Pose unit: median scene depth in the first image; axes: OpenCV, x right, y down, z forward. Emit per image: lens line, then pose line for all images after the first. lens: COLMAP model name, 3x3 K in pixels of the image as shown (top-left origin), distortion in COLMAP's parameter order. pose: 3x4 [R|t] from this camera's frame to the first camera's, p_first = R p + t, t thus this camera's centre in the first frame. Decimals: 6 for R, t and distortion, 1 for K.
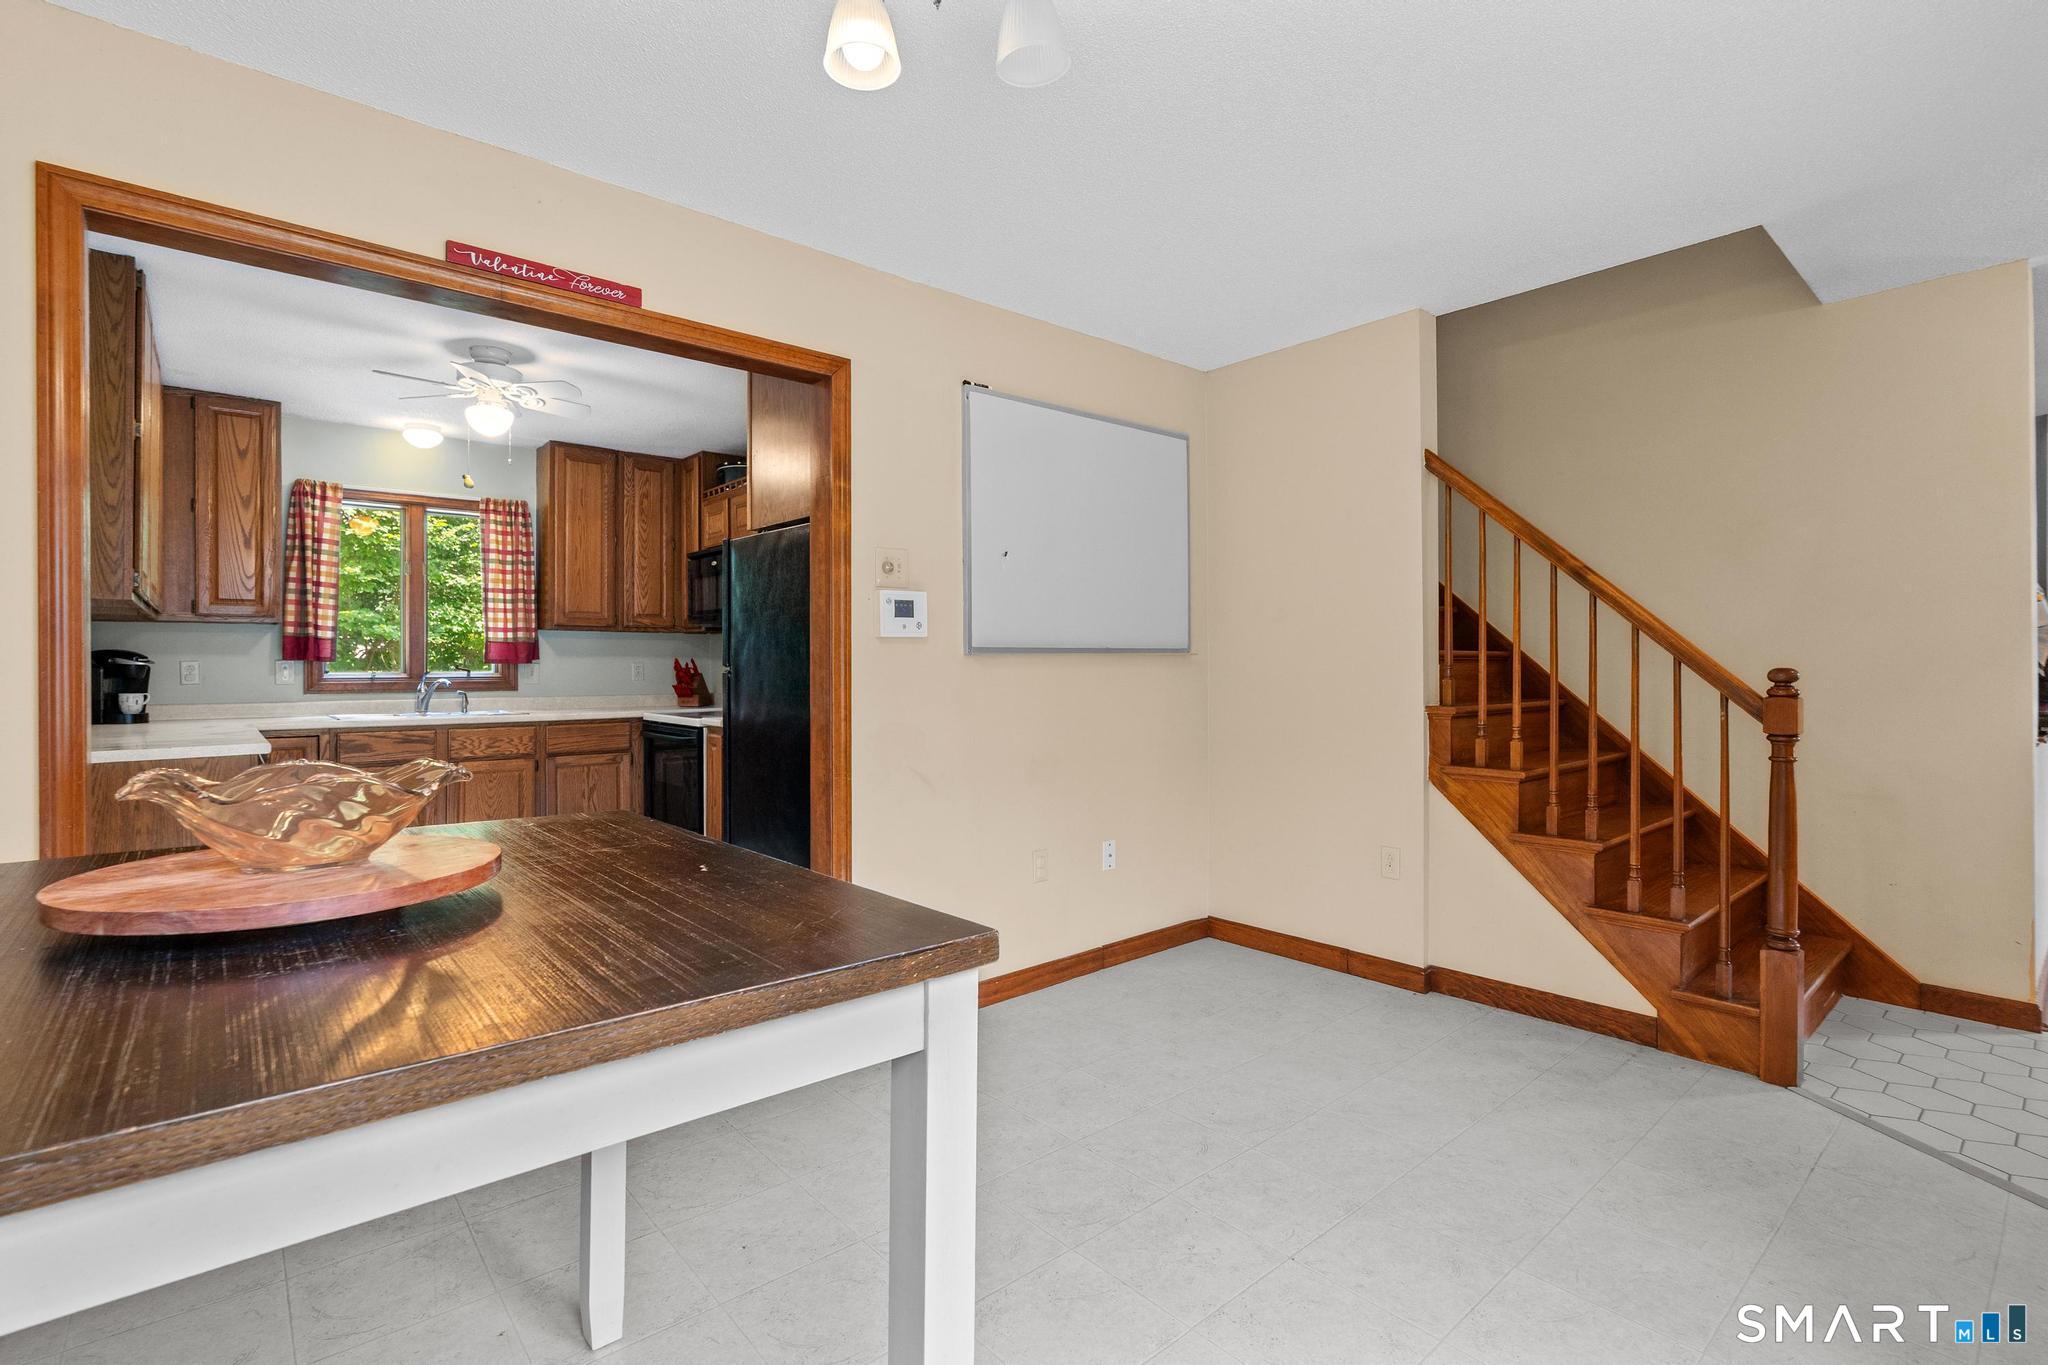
lens RADIAL K [[928.3, 0, 1012.7], [0, 928.3, 661.7], [0, 0, 1]] dist [-0.013288, 0.003344]
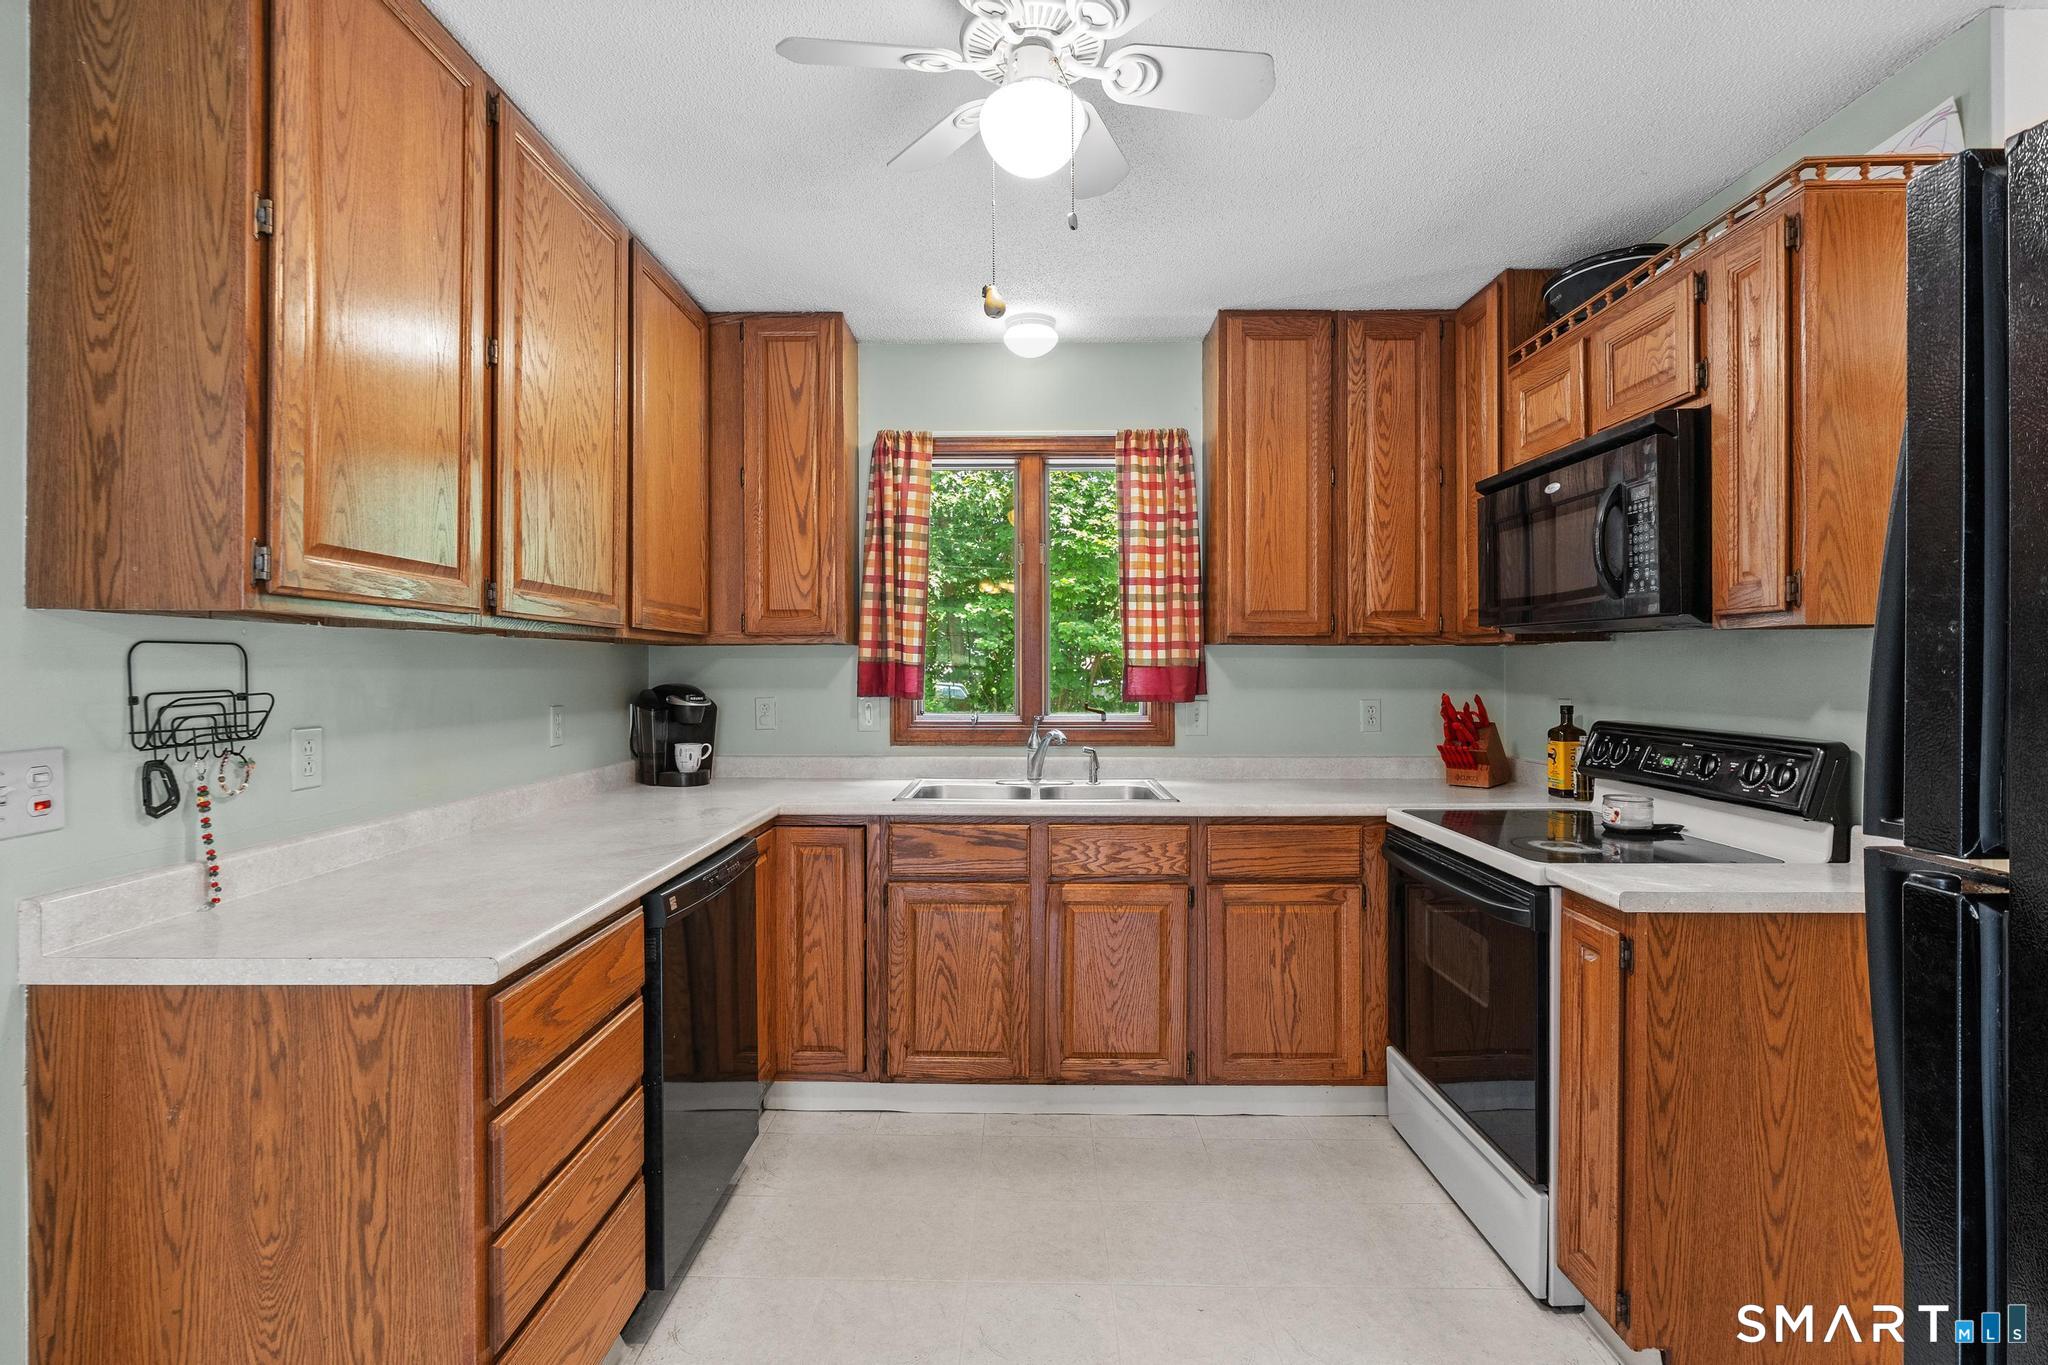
lens RADIAL K [[928.3, 0, 1022.0], [0, 928.3, 670.4], [0, 0, 1]] dist [-0.013288, 0.003344]
pose [[0.750585, 0.002763, -0.660768, -0.237633], [0.000828, 0.999987, 0.005122, -0.024144], [0.660773, -0.004391, 0.750573, 0.543674]]
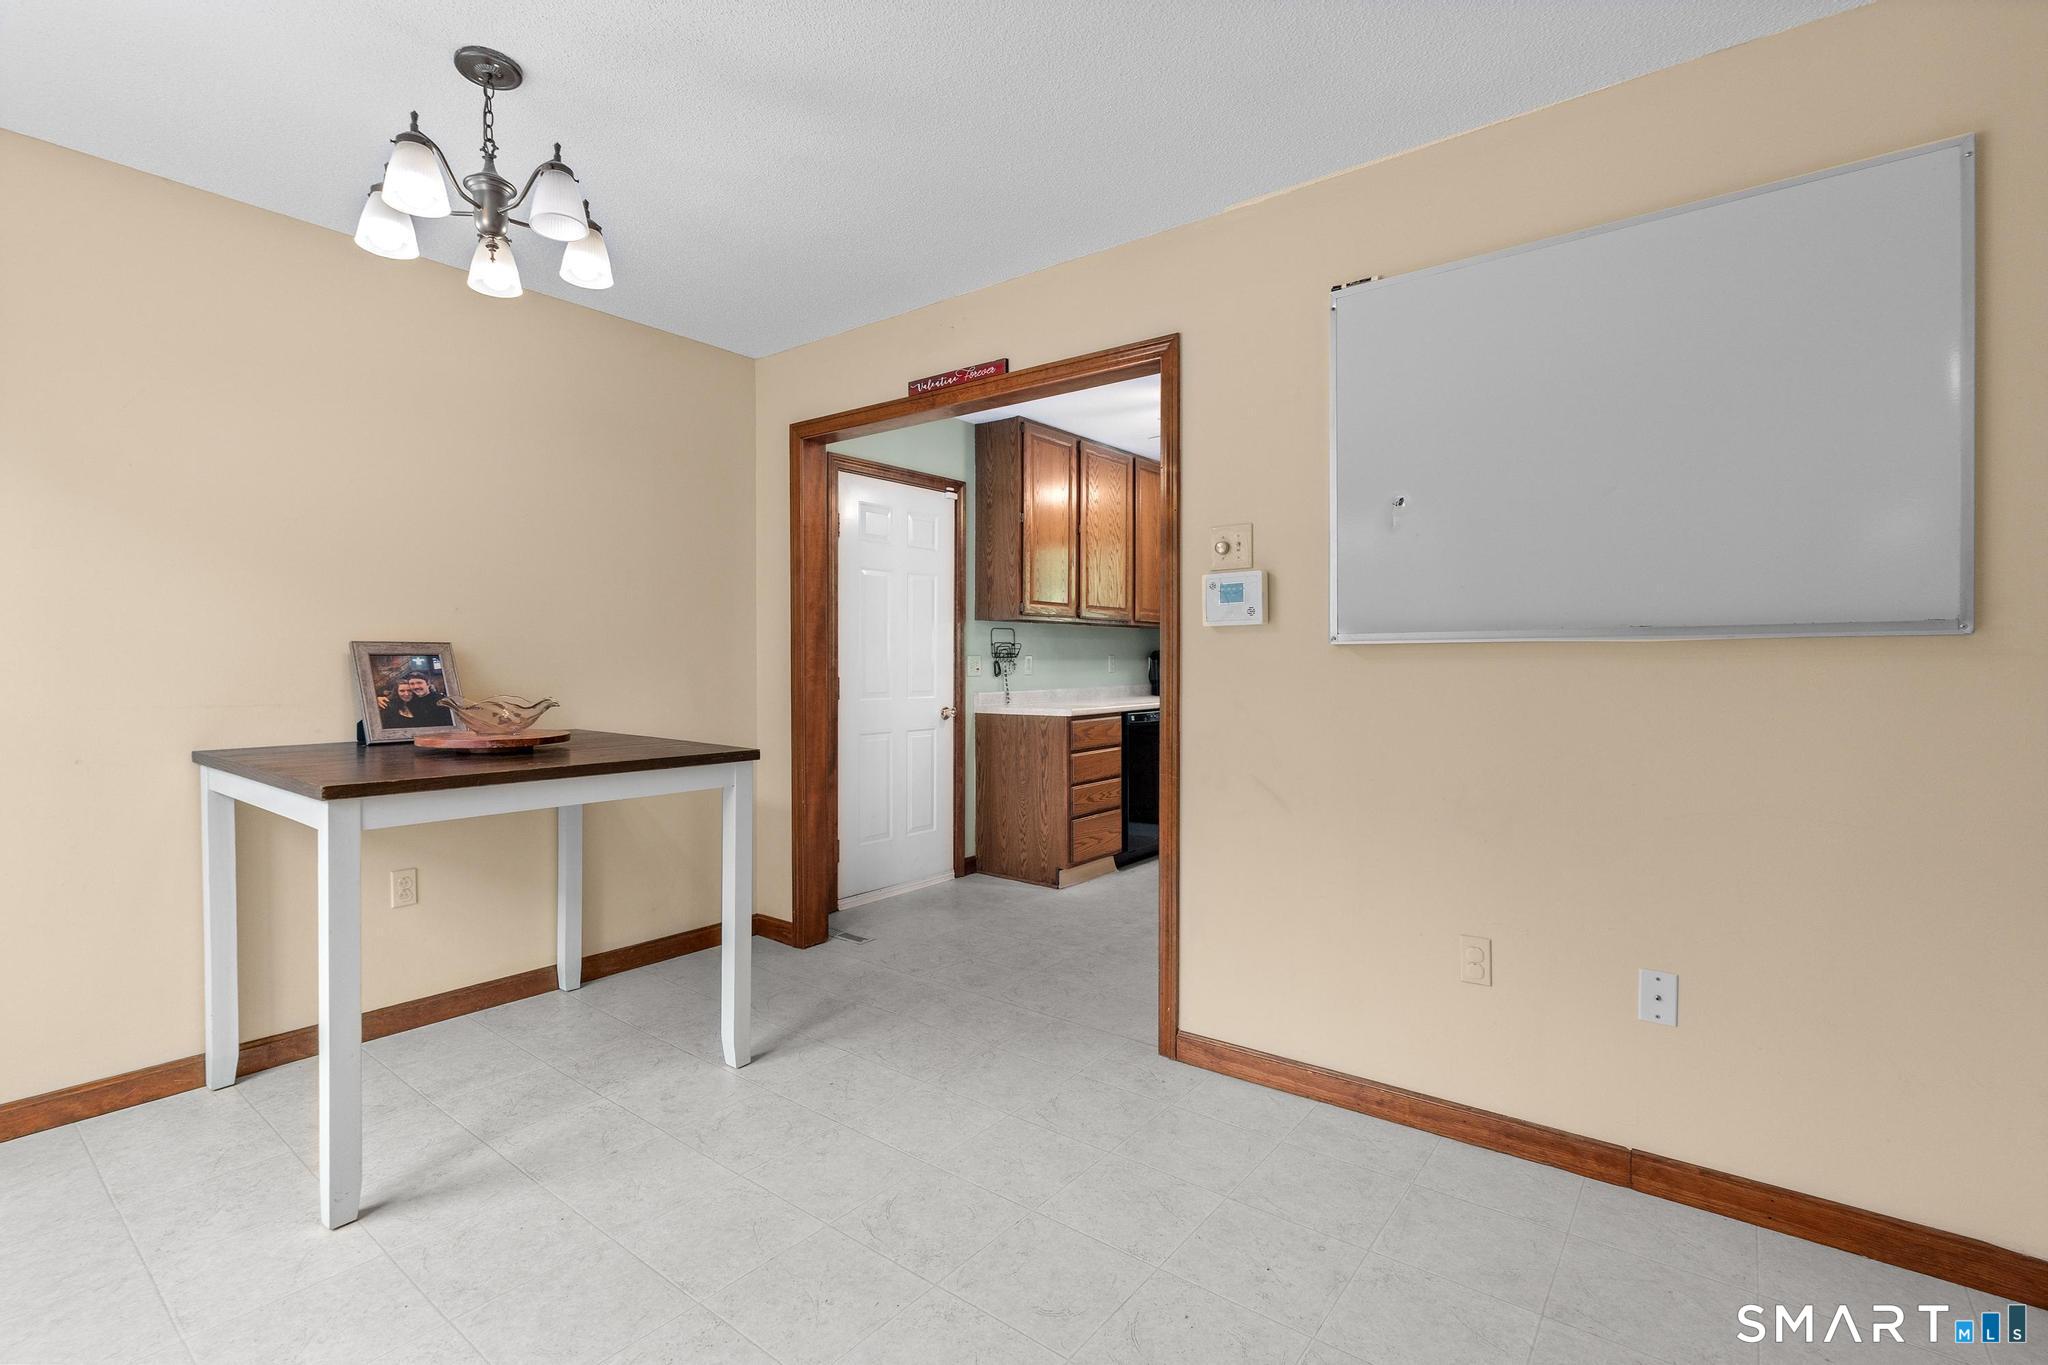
lens RADIAL K [[928.3, 0, 1027.5], [0, 928.3, 673.5], [0, 0, 1]] dist [-0.013288, 0.003344]
pose [[0.208796, 0.016990, -0.977812, 0.429217], [0.005336, 0.999814, 0.018512, 0.000732], [0.977945, -0.009083, 0.208666, 0.390083]]
